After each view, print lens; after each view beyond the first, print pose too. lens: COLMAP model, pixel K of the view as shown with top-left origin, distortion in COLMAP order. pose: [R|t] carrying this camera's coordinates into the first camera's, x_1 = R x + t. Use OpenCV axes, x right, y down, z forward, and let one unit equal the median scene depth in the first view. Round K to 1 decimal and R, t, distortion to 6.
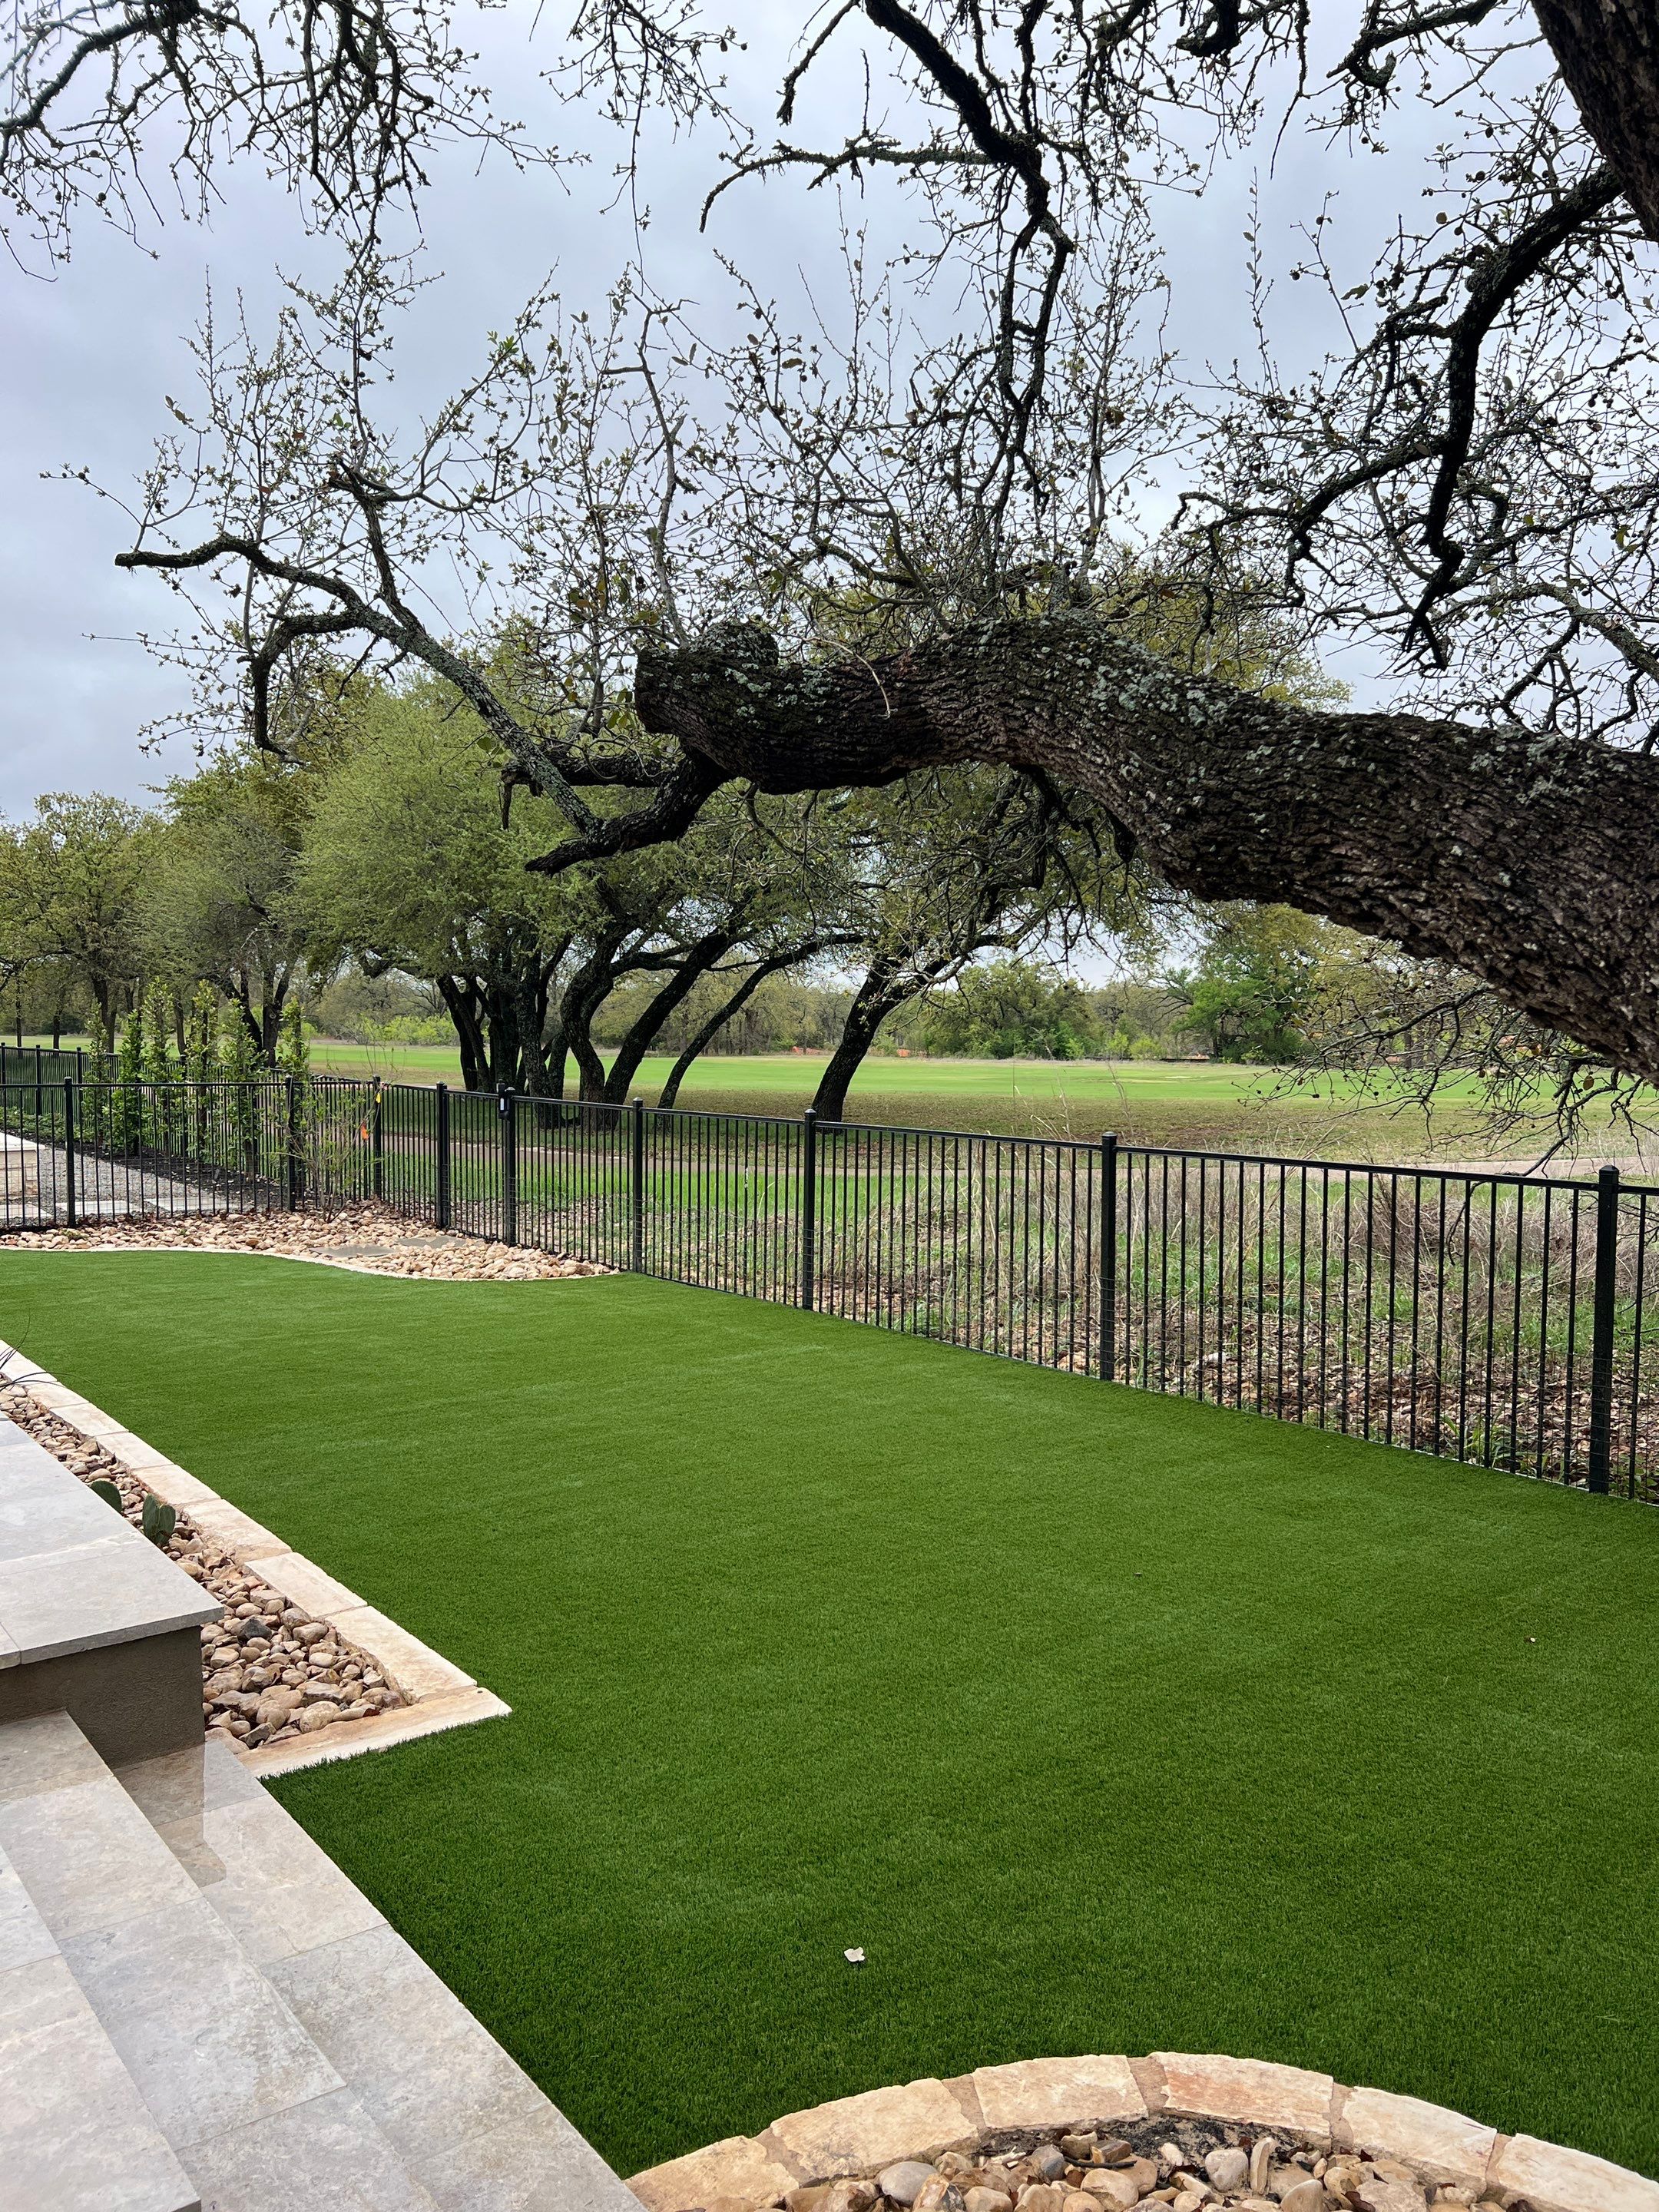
lens RADIAL K [[1666.6, 0, 879.7], [0, 1666.6, 1129.1], [0, 0, 1]] dist [0.056973, -0.049945]
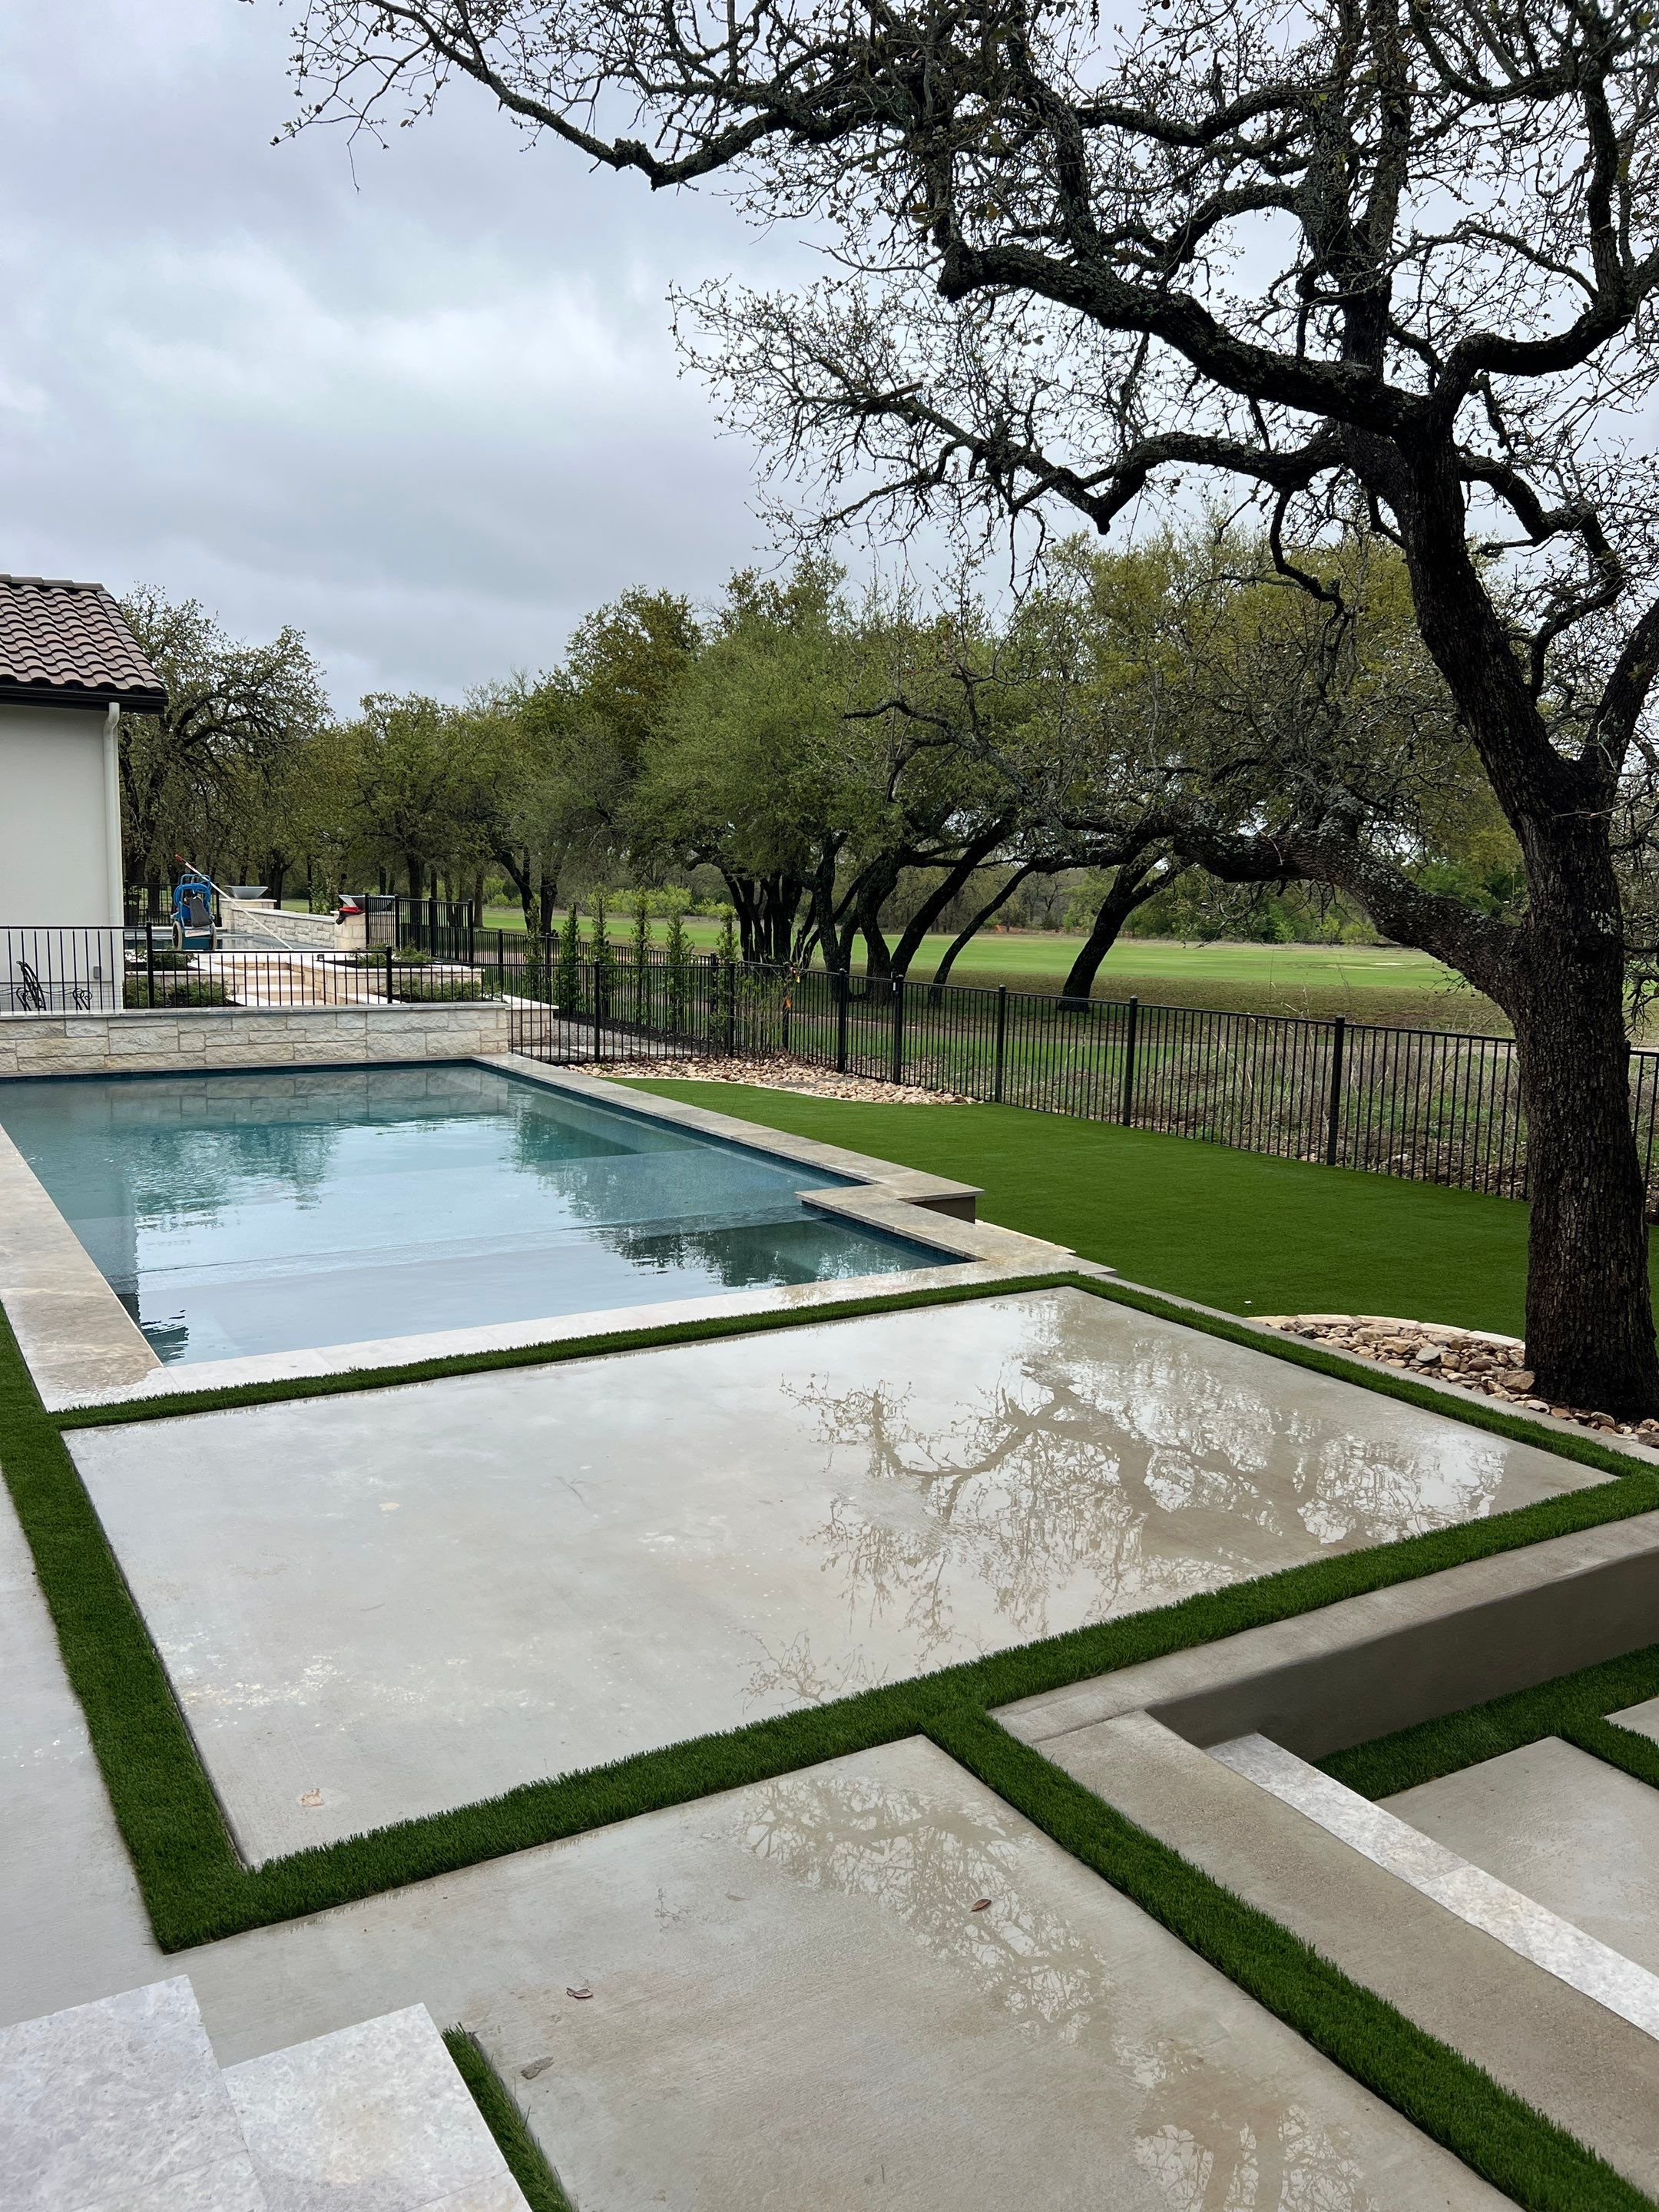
lens RADIAL K [[1666.6, 0, 845.3], [0, 1666.6, 1104.7], [0, 0, 1]] dist [0.056973, -0.049945]
pose [[0.990608, 0.032954, -0.132702, -0.054048], [-0.024894, 0.997769, 0.061952, -0.000087], [0.134447, -0.058067, 0.989218, -0.308154]]
